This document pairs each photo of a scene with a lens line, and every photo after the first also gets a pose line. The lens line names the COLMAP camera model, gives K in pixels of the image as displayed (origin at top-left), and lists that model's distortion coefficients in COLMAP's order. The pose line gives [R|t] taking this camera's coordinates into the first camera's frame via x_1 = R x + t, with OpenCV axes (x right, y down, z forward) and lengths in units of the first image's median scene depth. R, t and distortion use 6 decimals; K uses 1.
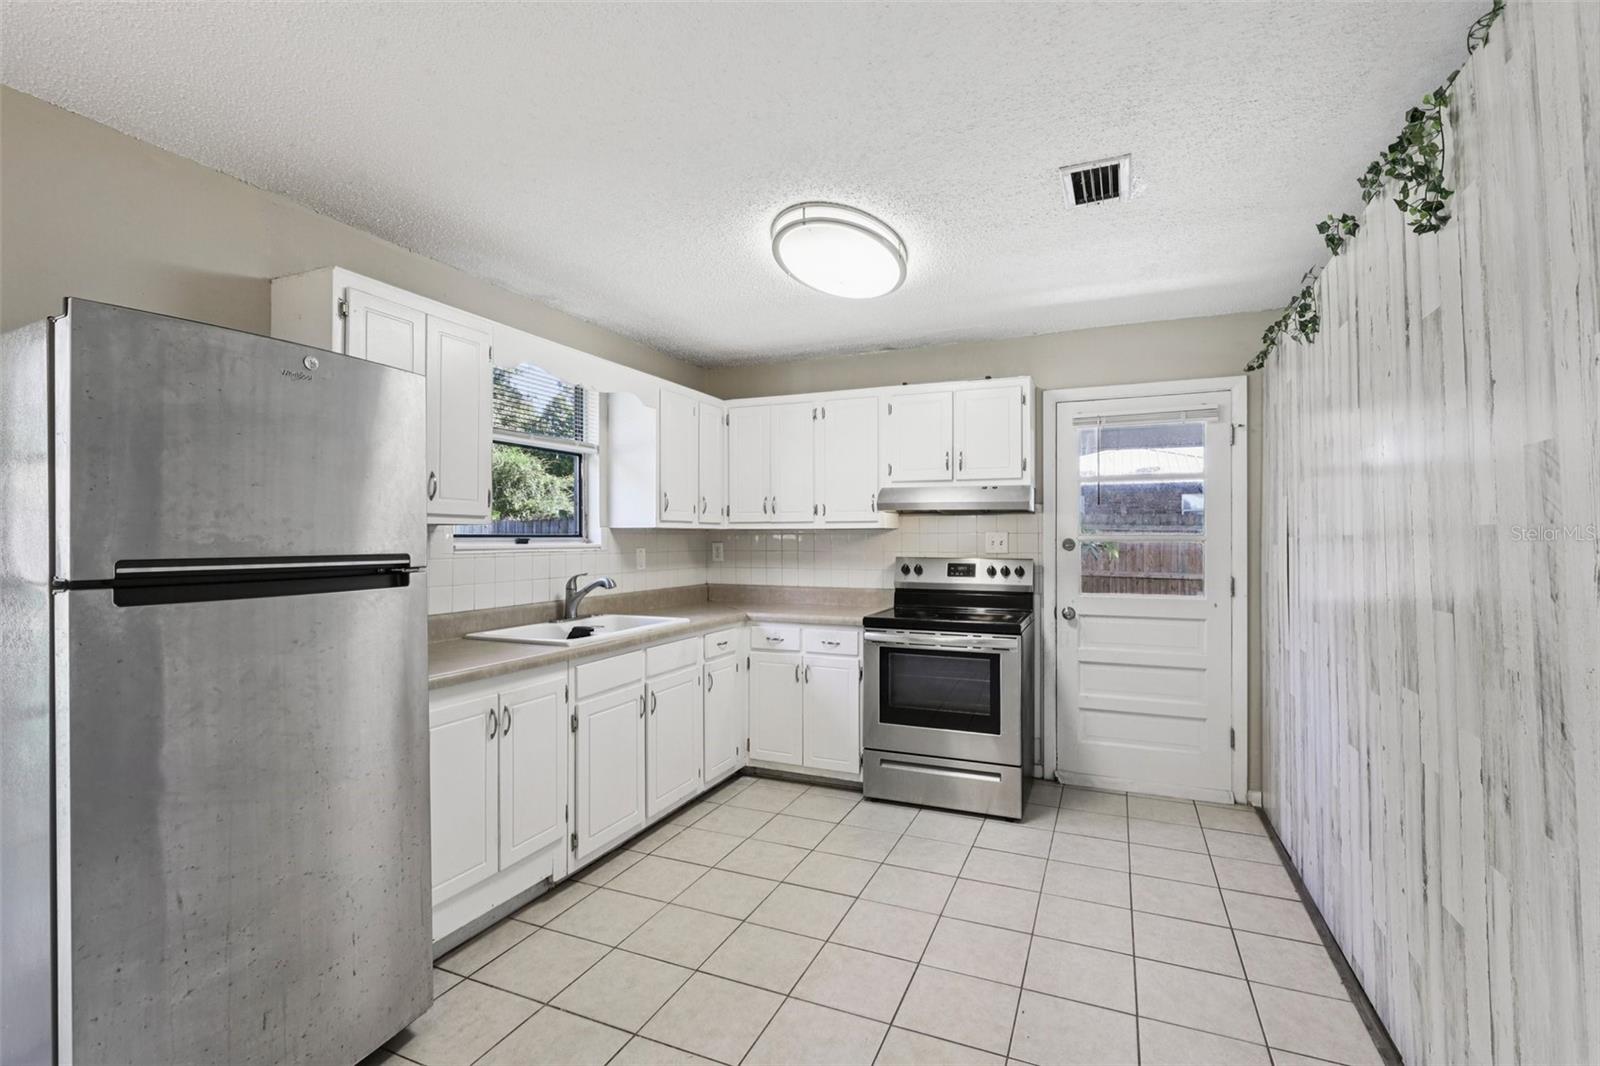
lens RADIAL K [[723.6, 0, 802.4], [0, 723.6, 527.0], [0, 0, 1]] dist [0.007832, 0.000831]
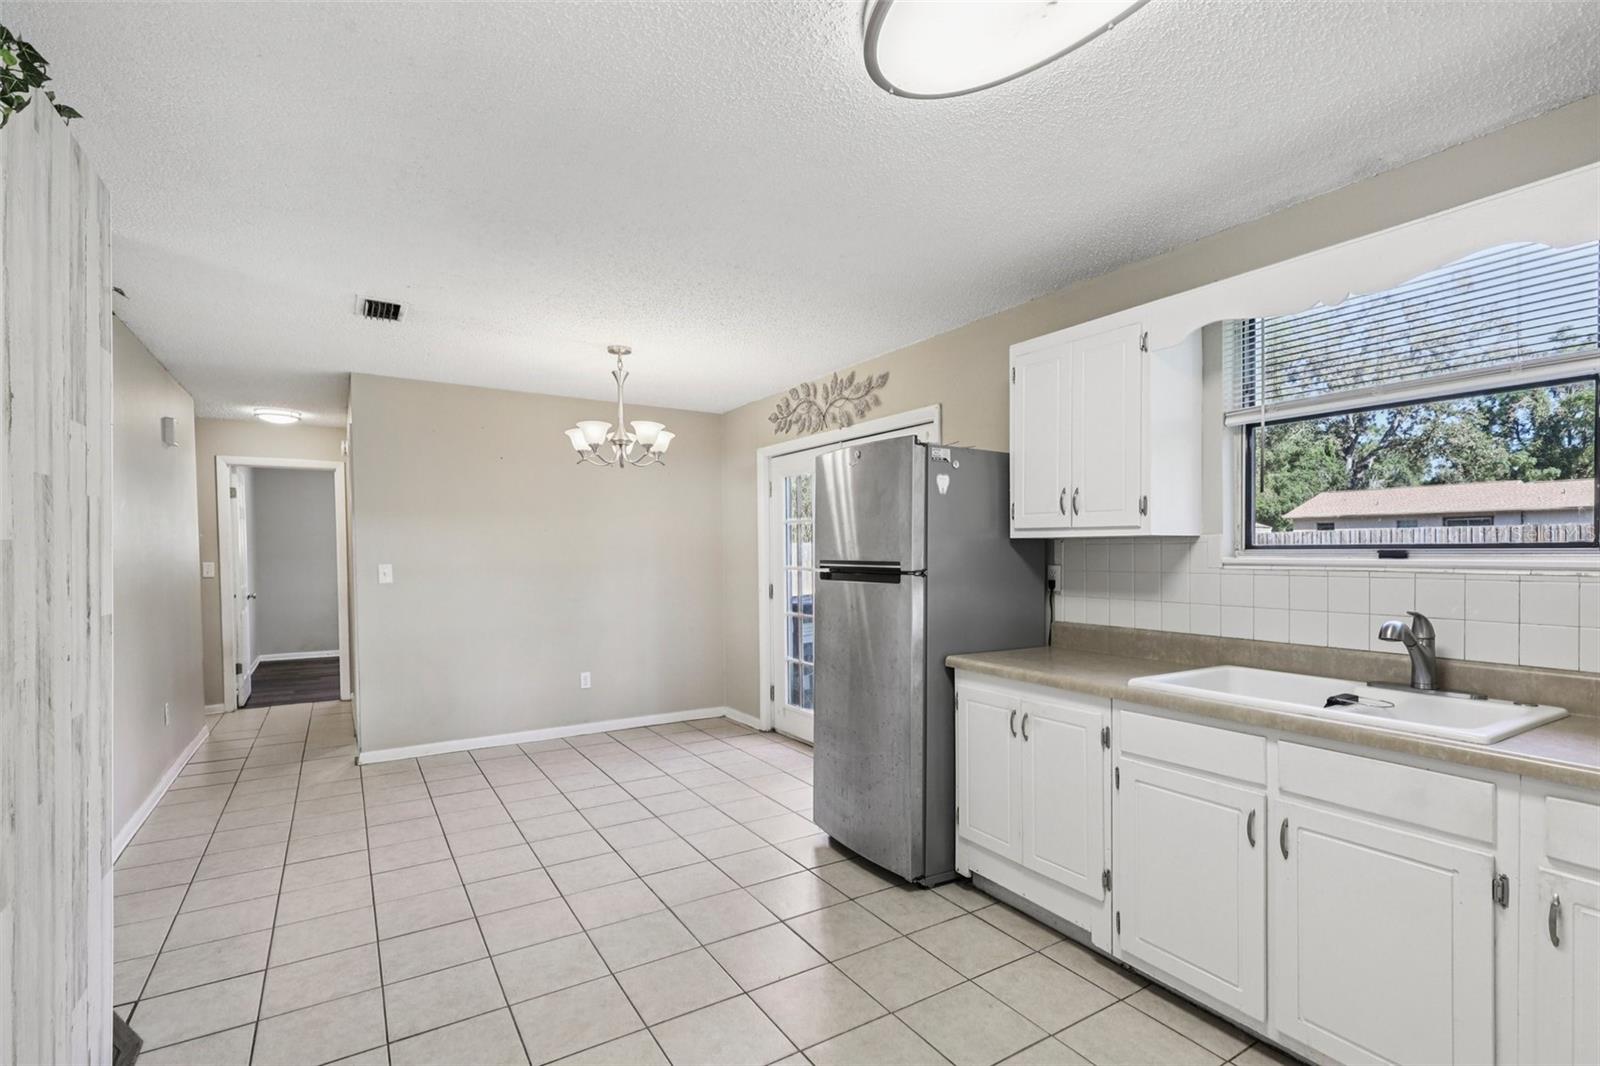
lens RADIAL K [[744.2, 0, 798.6], [0, 744.2, 568.8], [0, 0, 1]] dist [0.009849, -0.000074]
pose [[-0.568800, 0.020582, -0.822218, 1.152020], [0.015259, 0.999779, 0.014471, 0.036352], [0.822334, -0.004315, -0.568988, 2.378515]]
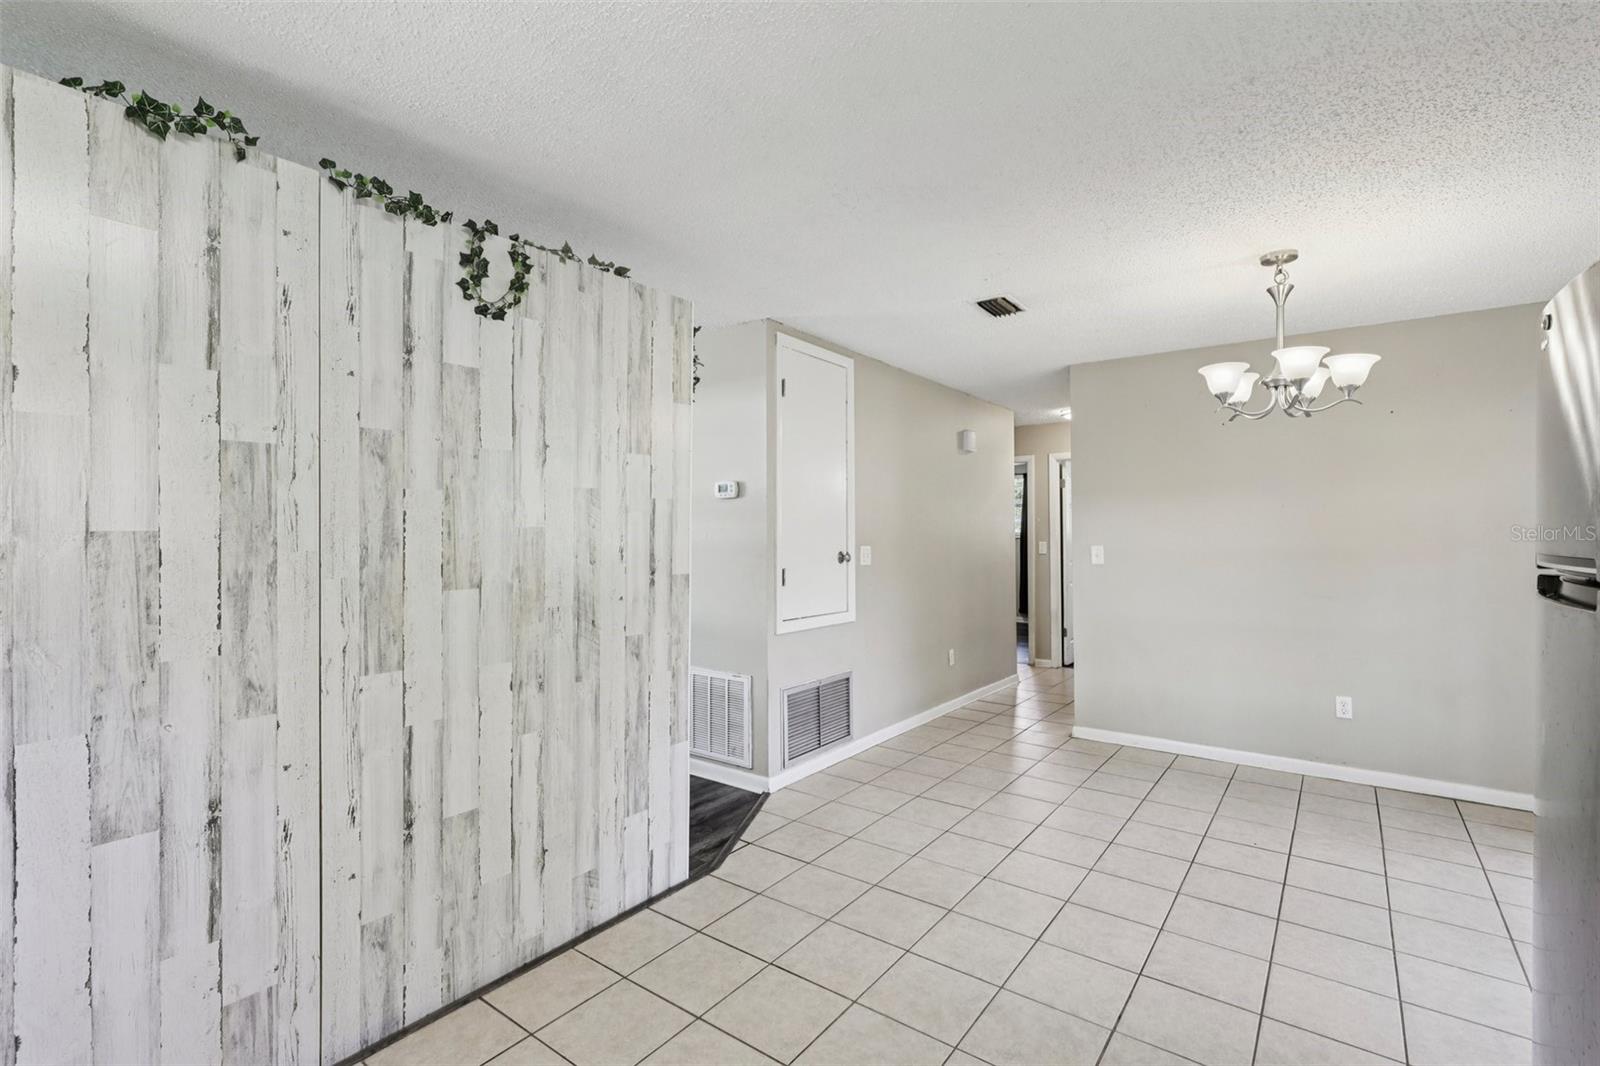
lens RADIAL K [[723.6, 0, 802.4], [0, 723.6, 527.0], [0, 0, 1]] dist [0.007832, 0.000831]
pose [[-0.973316, 0.004278, 0.229430, -0.044315], [-0.001653, 0.999670, -0.025652, 0.039103], [-0.229464, -0.025346, -0.972987, 2.473480]]
